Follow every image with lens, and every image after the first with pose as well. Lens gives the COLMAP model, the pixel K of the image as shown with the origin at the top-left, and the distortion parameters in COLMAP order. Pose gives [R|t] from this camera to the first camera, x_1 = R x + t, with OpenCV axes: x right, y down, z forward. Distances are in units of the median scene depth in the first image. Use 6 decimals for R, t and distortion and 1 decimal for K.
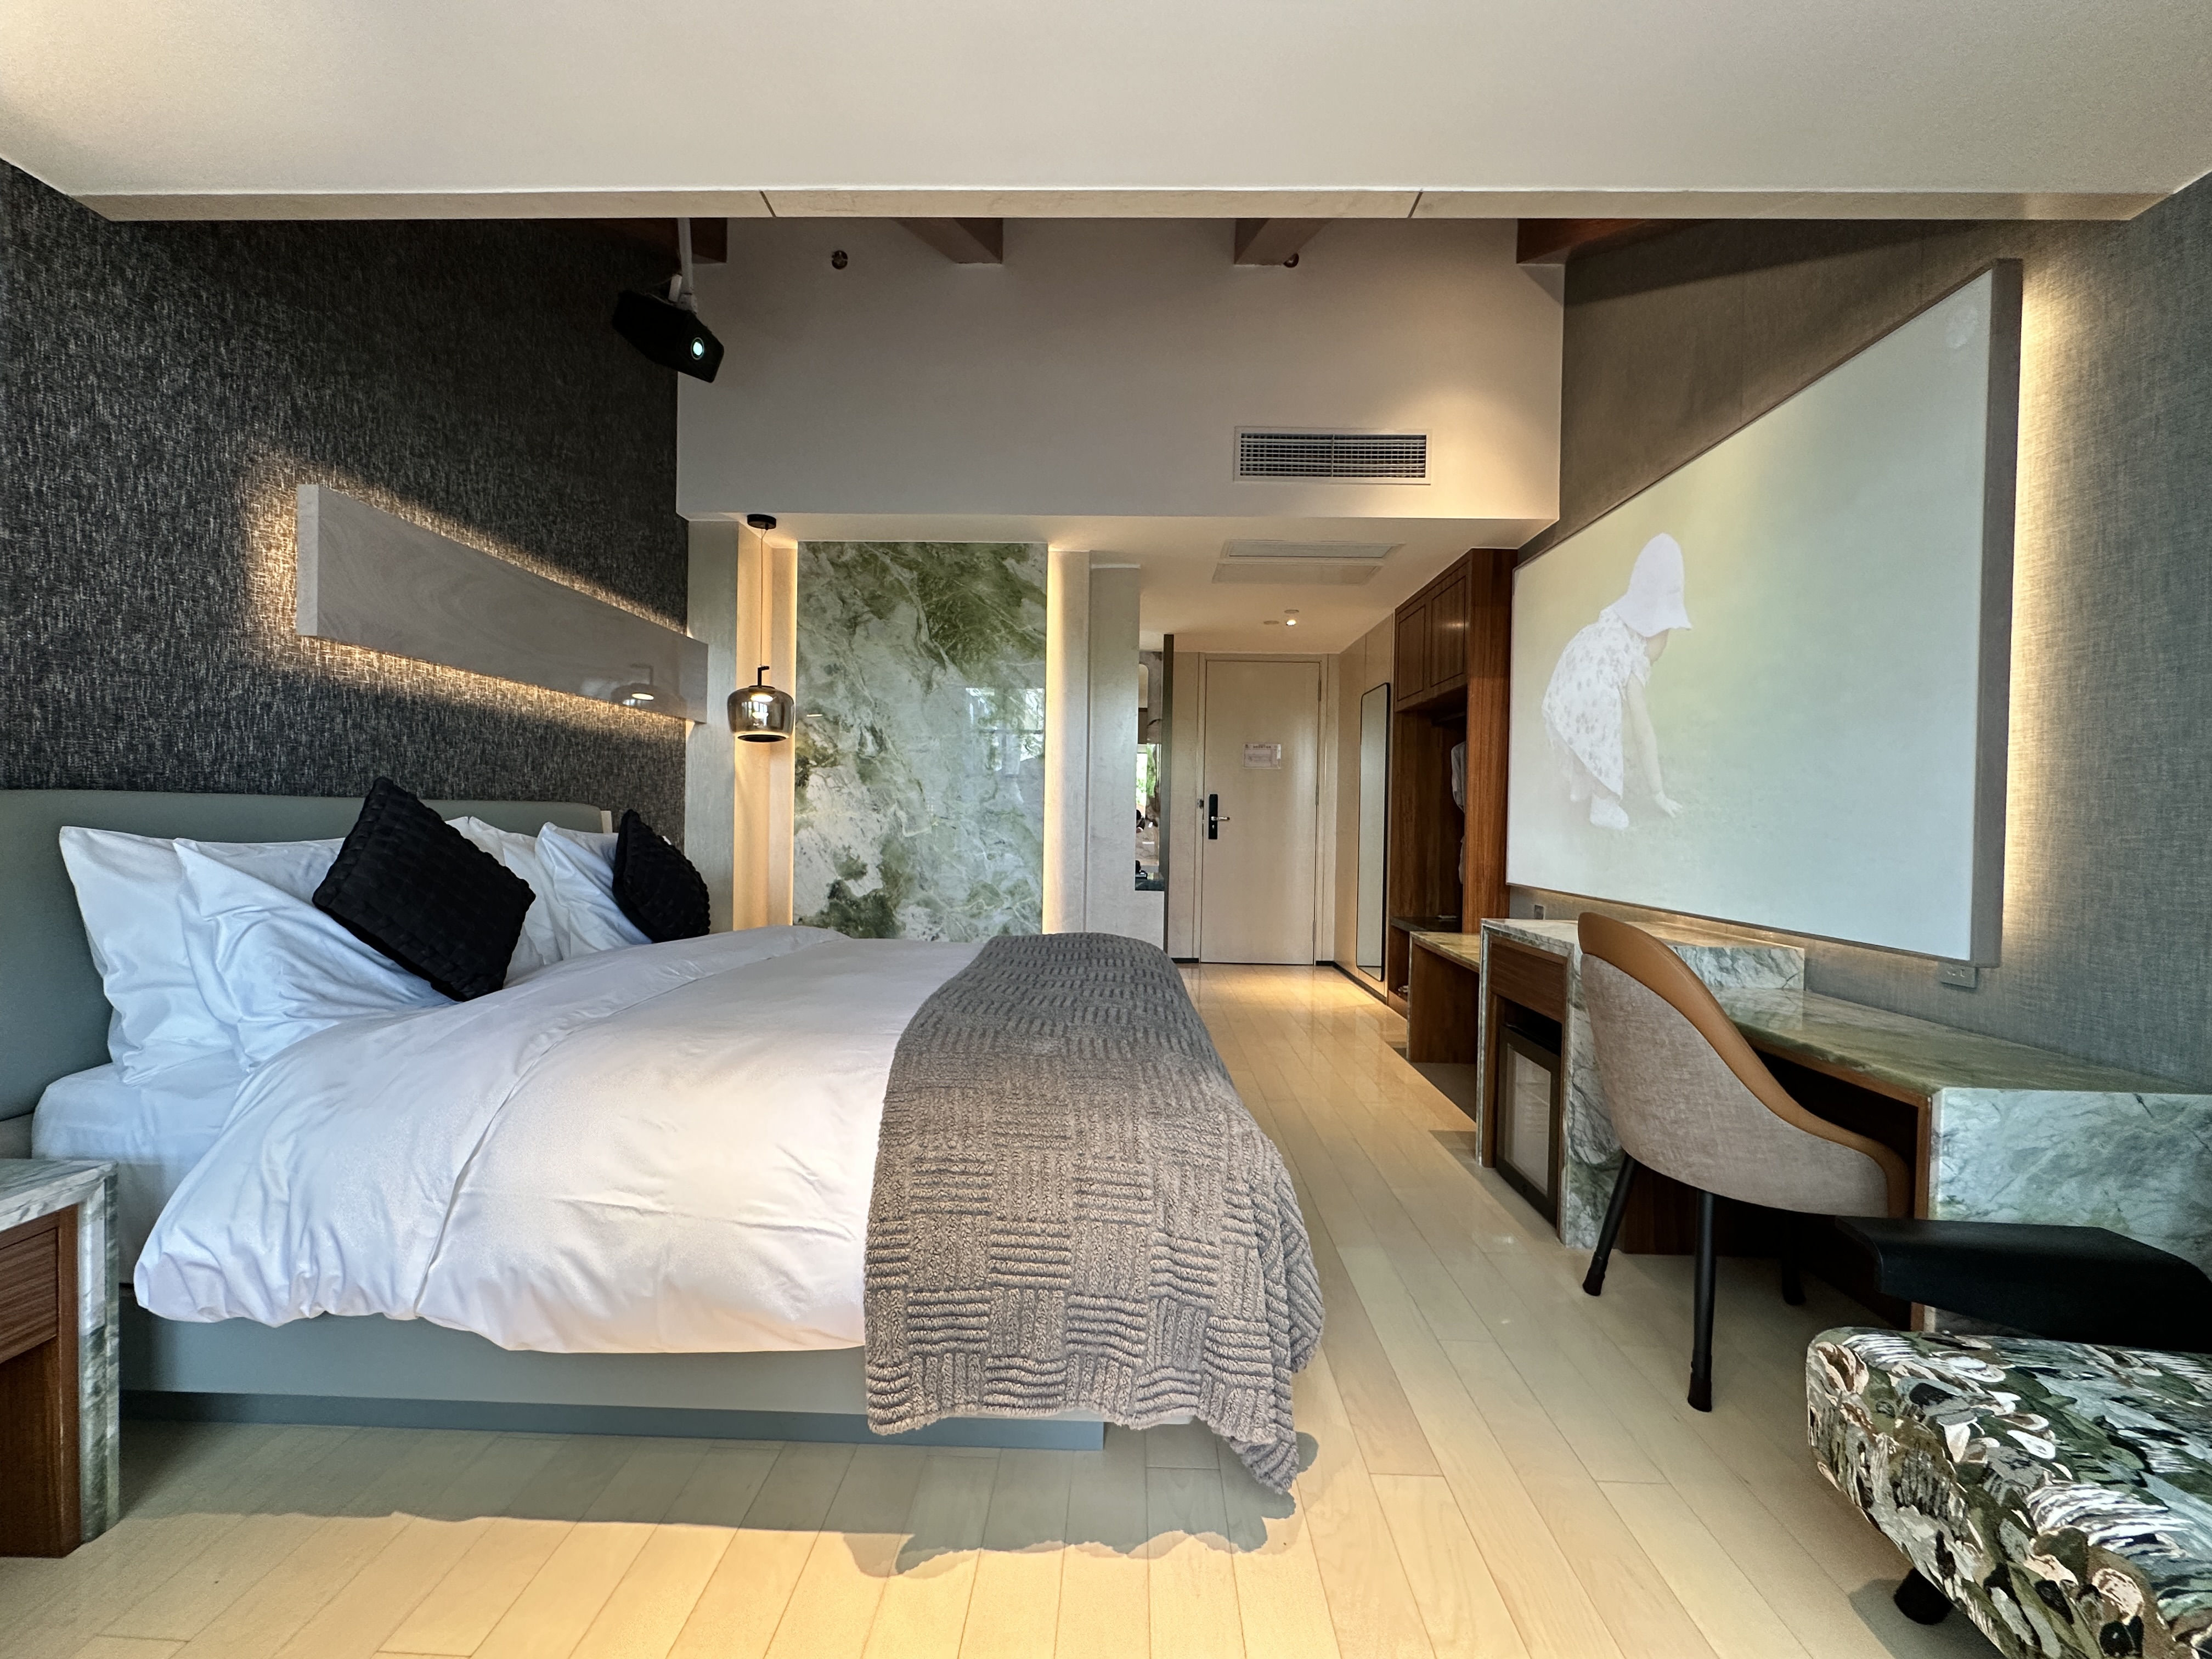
lens RADIAL K [[884.8, 0, 1104.5], [0, 884.8, 828.6], [0, 0, 1]] dist [-0.004961, 0.000365]
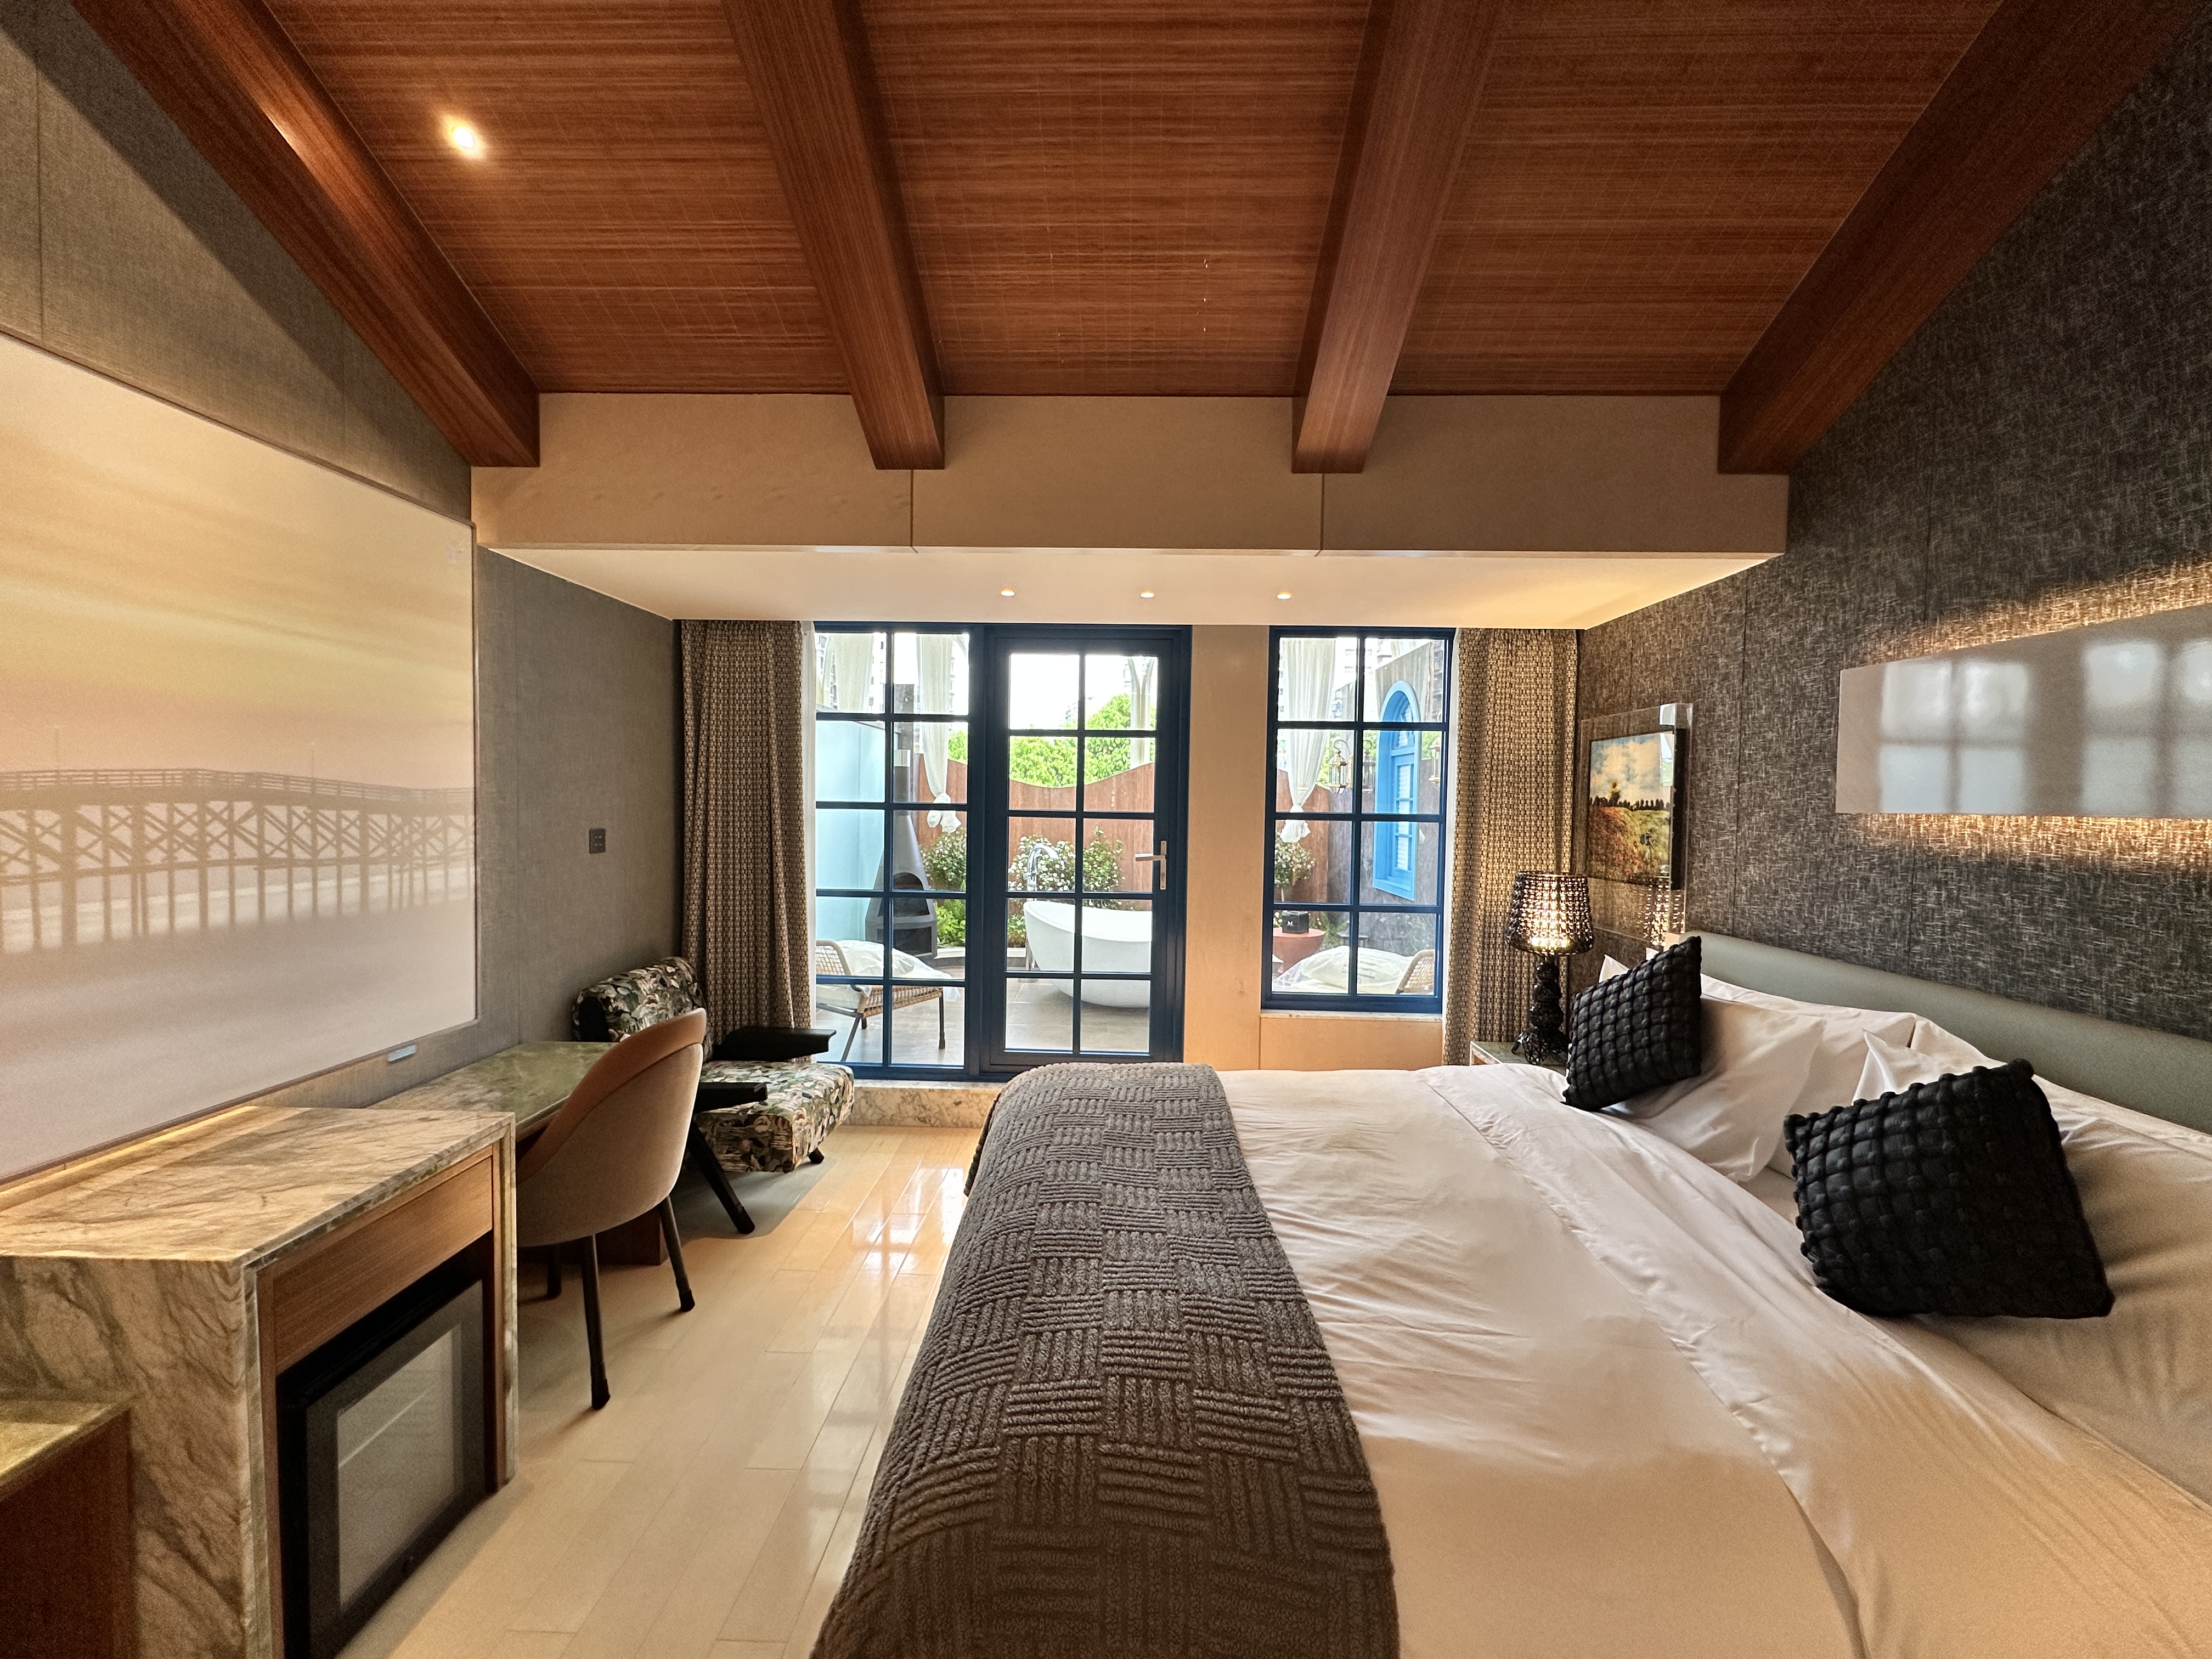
lens RADIAL K [[884.8, 0, 1104.5], [0, 884.8, 828.6], [0, 0, 1]] dist [-0.004961, 0.000365]
pose [[-0.999427, -0.033797, -0.001733, -0.009004], [-0.033841, 0.998385, 0.045635, -0.192833], [0.000188, 0.045667, -0.998957, 1.818911]]
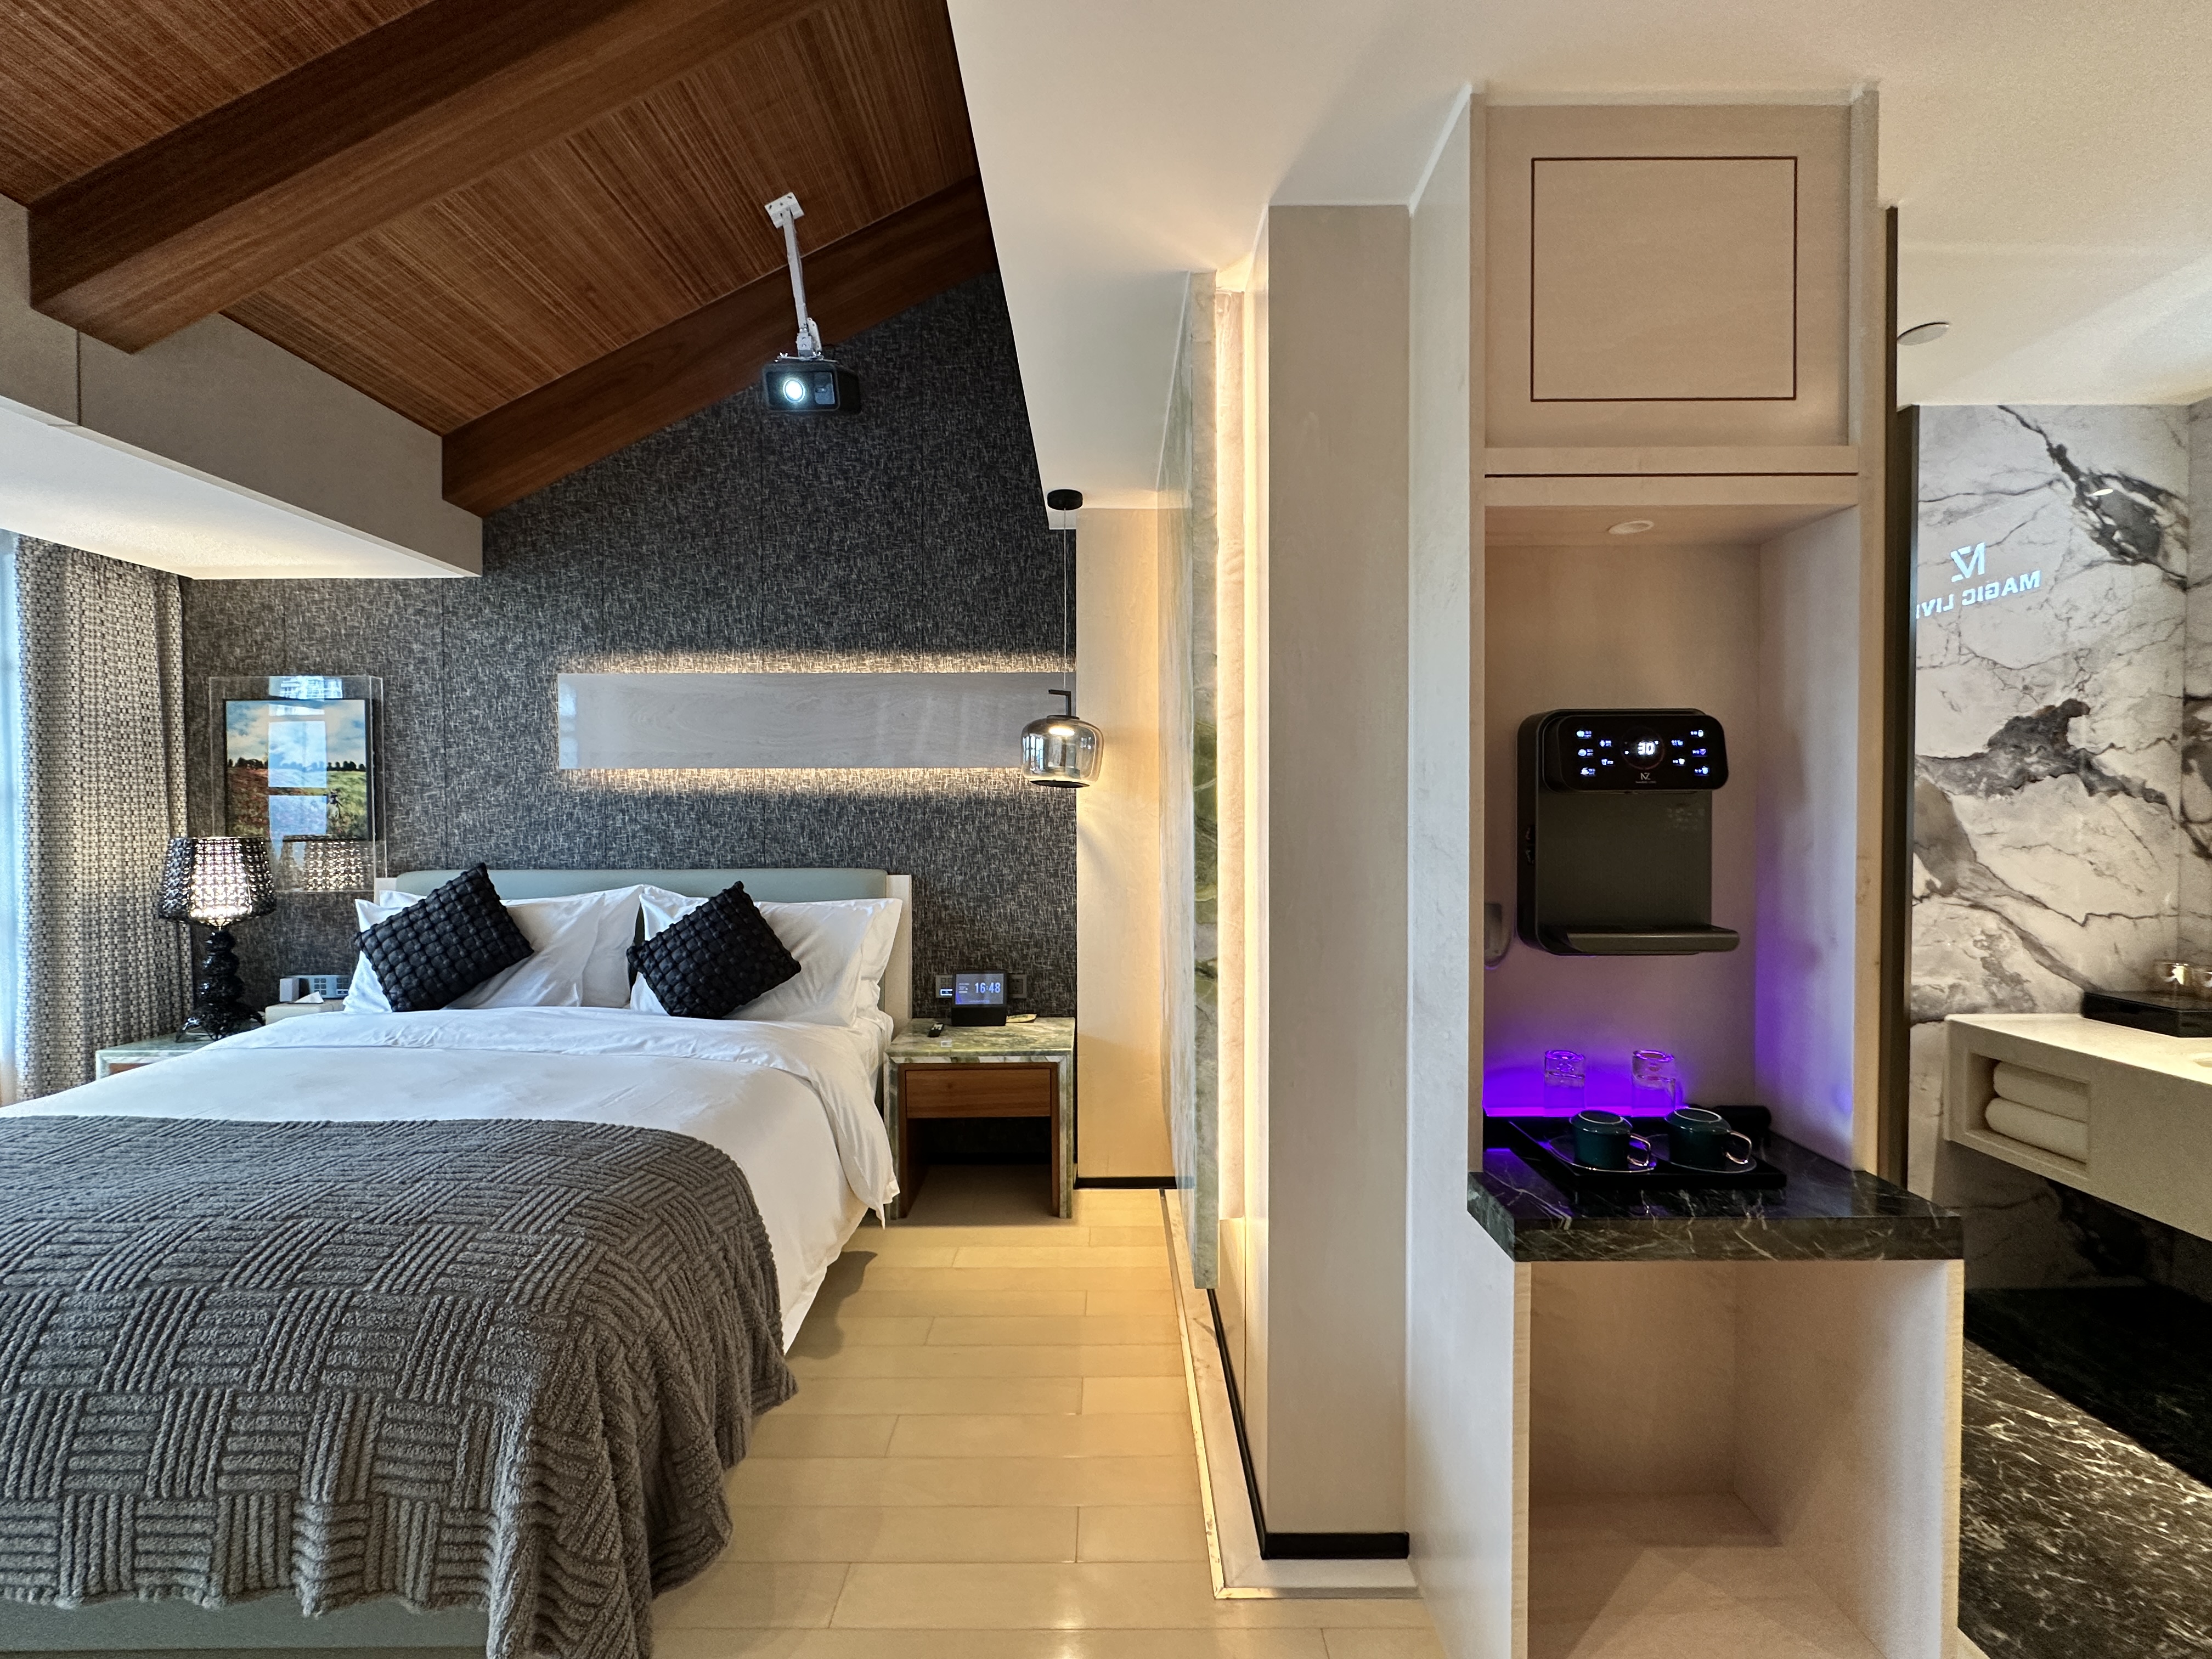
lens RADIAL K [[884.8, 0, 1104.5], [0, 884.8, 828.6], [0, 0, 1]] dist [-0.004961, 0.000365]
pose [[0.026771, 0.002024, -0.999640, 0.631130], [-0.010551, 0.999943, 0.001742, -0.110525], [0.999586, 0.010500, 0.026791, 1.705804]]
